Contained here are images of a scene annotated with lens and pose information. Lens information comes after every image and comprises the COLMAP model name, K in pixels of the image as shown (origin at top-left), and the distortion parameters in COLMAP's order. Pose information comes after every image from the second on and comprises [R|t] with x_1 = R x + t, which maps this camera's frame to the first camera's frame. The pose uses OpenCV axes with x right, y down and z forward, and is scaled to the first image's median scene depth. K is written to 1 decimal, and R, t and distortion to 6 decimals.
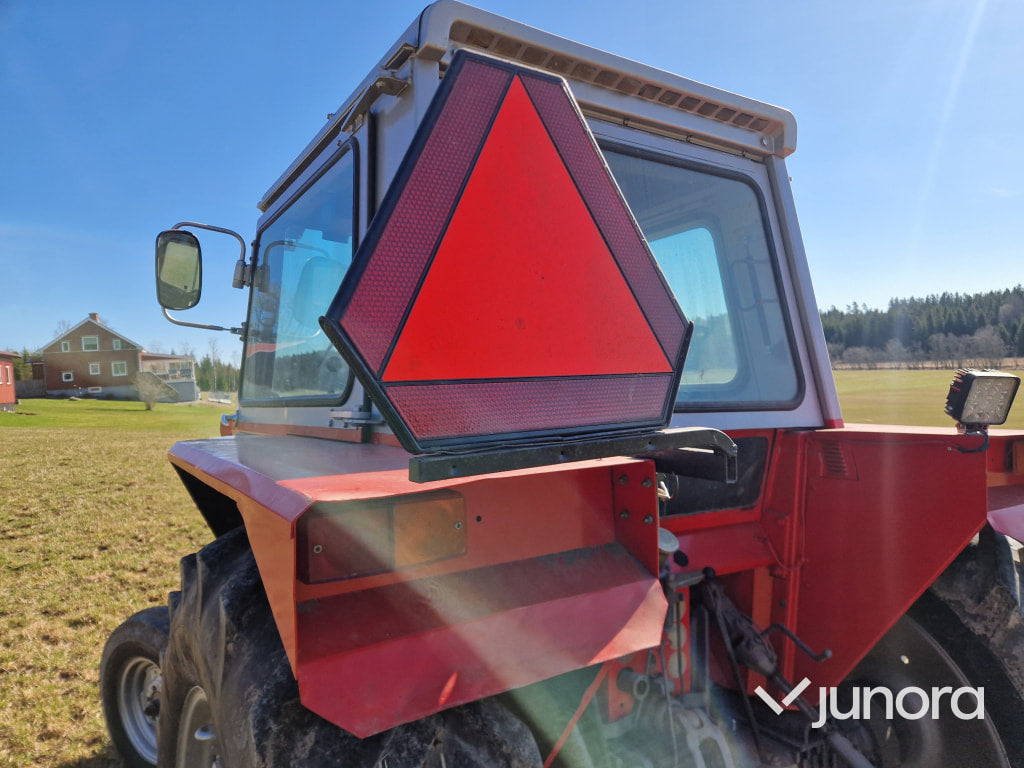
lens RADIAL K [[687.0, 0, 518.6], [0, 687.0, 392.4], [0, 0, 1]] dist [0.051113, -0.041028]
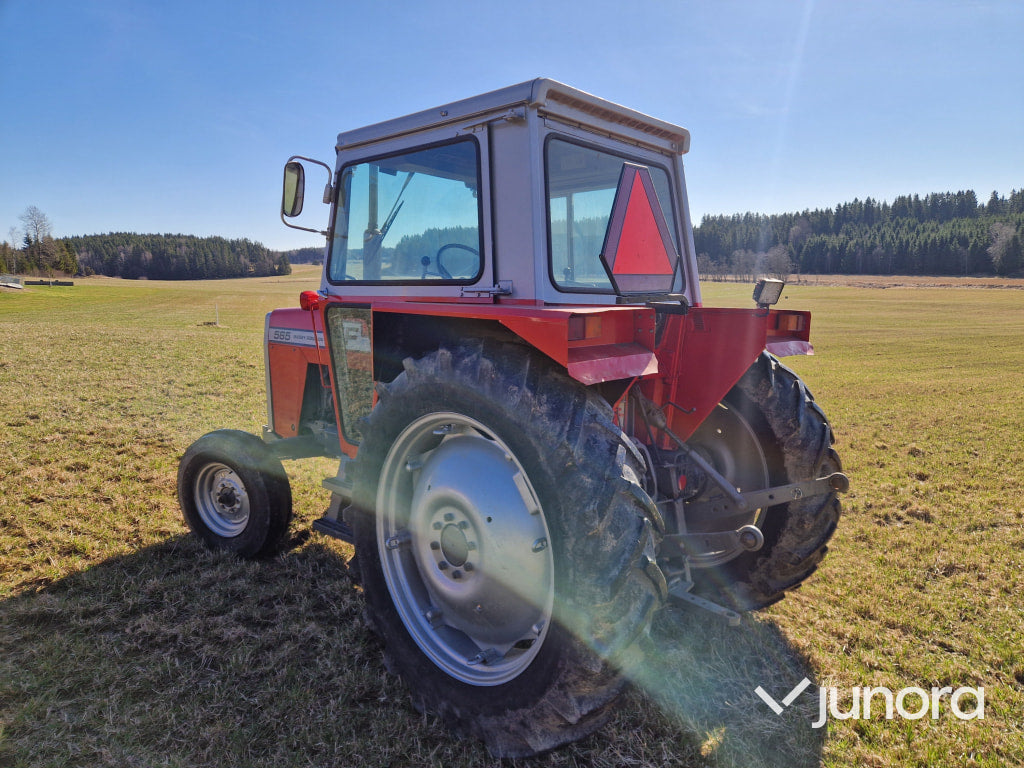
lens RADIAL K [[682.9, 0, 511.1], [0, 682.9, 380.3], [0, 0, 1]] dist [0.071962, -0.059764]
pose [[0.973153, 0.006810, 0.230060, -0.368576], [-0.036023, 0.991751, 0.123018, 0.027971], [-0.227325, -0.128002, 0.965370, -0.563281]]
